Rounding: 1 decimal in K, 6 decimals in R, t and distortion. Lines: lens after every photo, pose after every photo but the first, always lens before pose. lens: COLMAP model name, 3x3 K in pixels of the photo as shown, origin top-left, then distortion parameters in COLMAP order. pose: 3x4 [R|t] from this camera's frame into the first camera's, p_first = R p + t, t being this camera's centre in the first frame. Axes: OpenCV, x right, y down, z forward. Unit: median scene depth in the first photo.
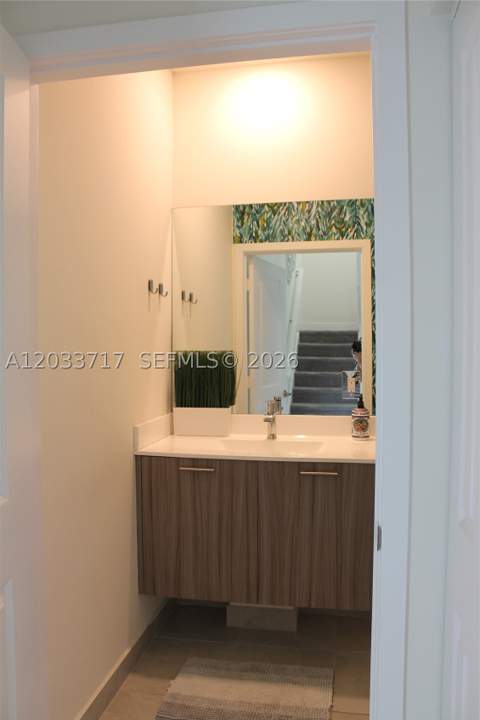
lens RADIAL K [[610.7, 0, 251.0], [0, 610.7, 360.4], [0, 0, 1]] dist [-0.099041, 0.135697]
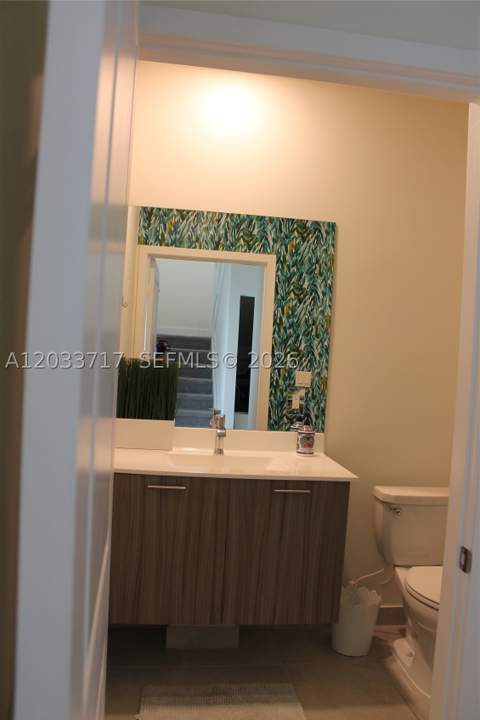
lens RADIAL K [[610.7, 0, 251.0], [0, 610.7, 360.4], [0, 0, 1]] dist [-0.099041, 0.135697]
pose [[0.950401, 0.056932, 0.305773, -0.151775], [-0.056655, 0.998346, -0.009786, -0.009915], [-0.305824, -0.008023, 0.952054, 0.032964]]
